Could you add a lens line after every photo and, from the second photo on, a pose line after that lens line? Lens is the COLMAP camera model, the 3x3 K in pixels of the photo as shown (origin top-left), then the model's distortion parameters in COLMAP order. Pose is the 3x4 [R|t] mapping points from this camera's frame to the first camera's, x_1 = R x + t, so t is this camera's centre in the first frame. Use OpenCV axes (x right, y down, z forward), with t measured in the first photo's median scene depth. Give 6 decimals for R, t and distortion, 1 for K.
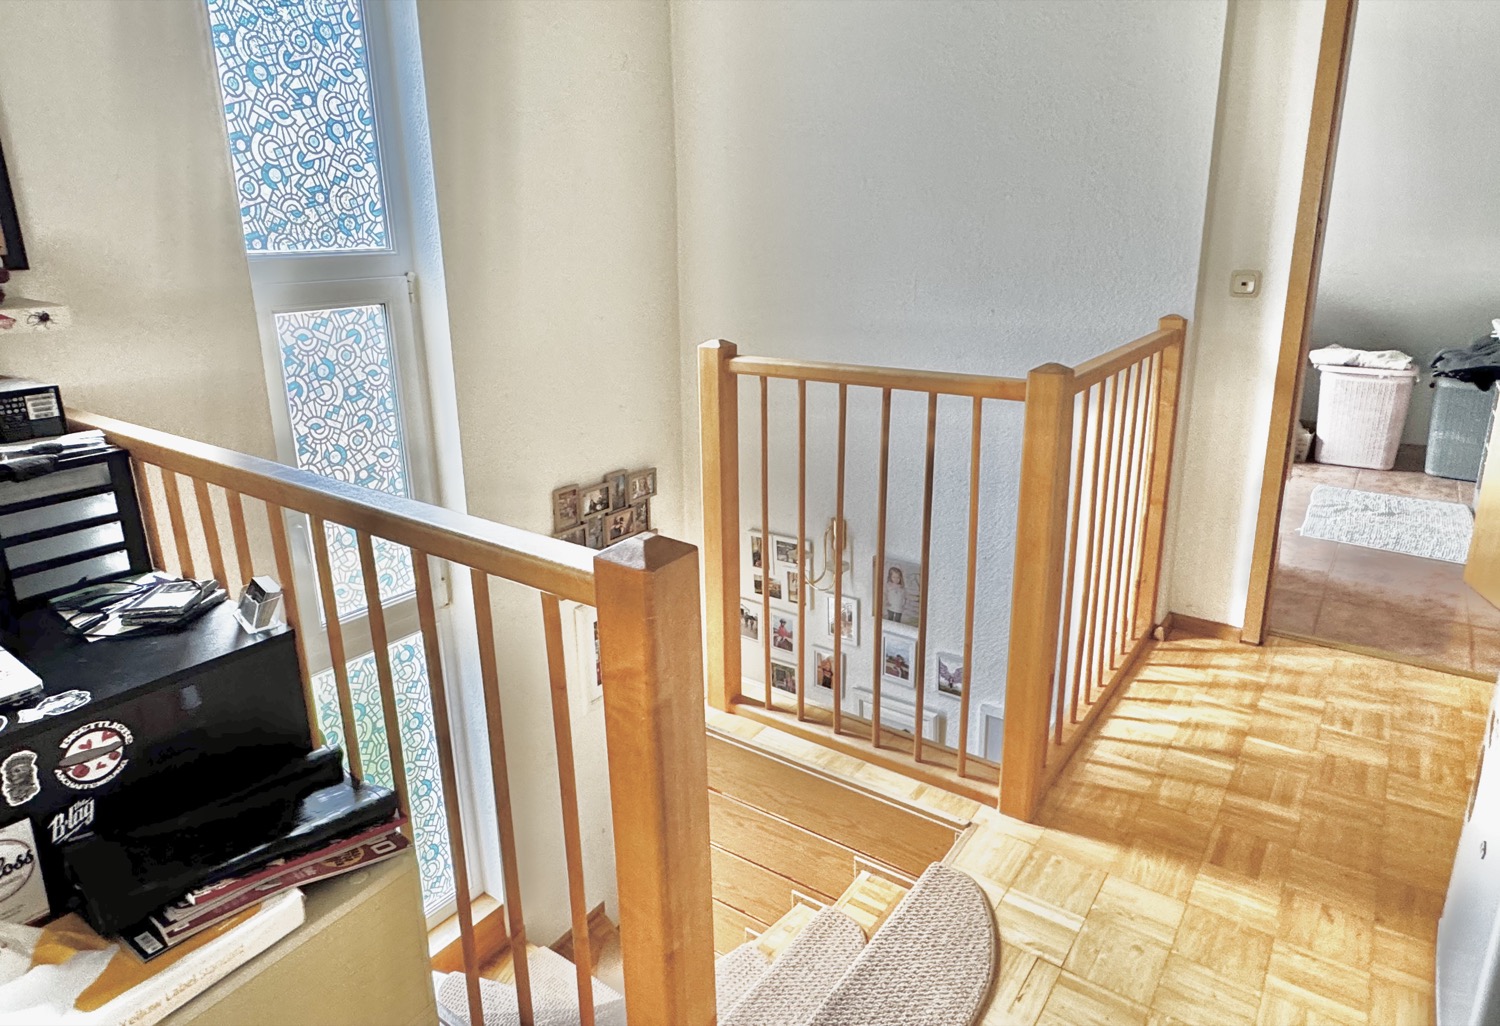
lens RADIAL K [[928.6, 0, 750.4], [0, 928.6, 508.3], [0, 0, 1]] dist [0.000800, 0.000470]
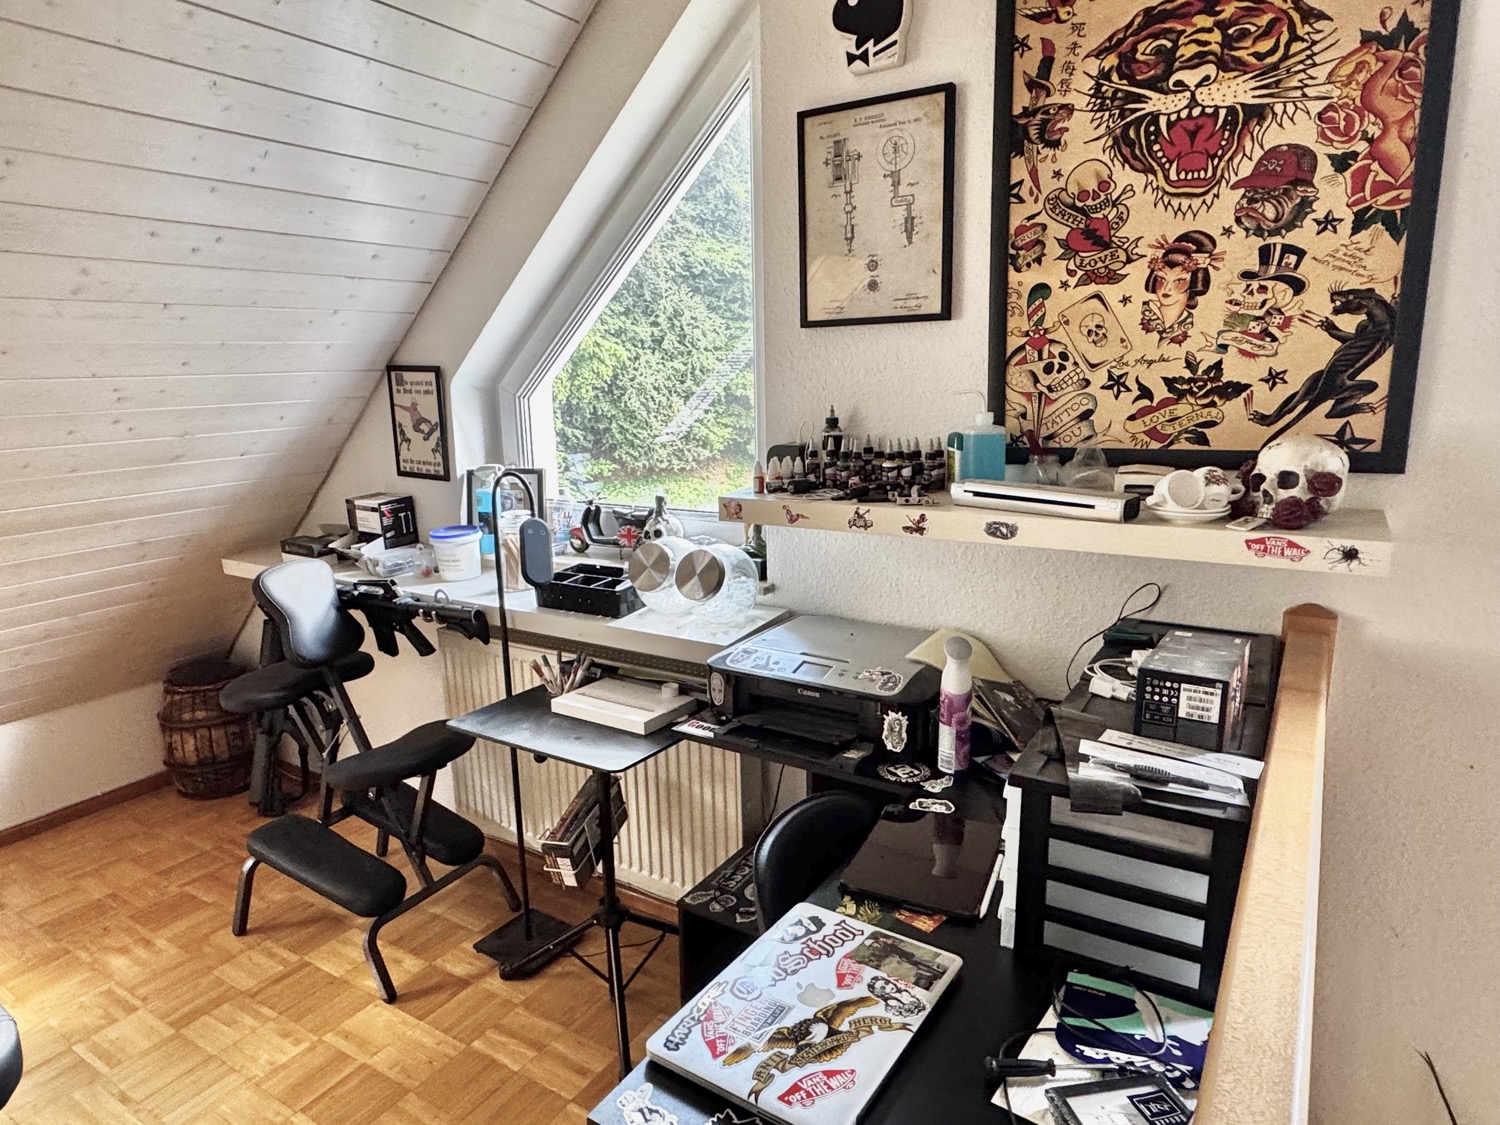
lens RADIAL K [[919.7, 0, 750.5], [0, 919.7, 562.7], [0, 0, 1]] dist [-0.001452, -0.000561]
pose [[0.057429, 0.220954, -0.973592, -0.162479], [-0.262191, 0.944308, 0.198842, -0.255843], [0.963306, 0.243848, 0.112163, 0.599611]]
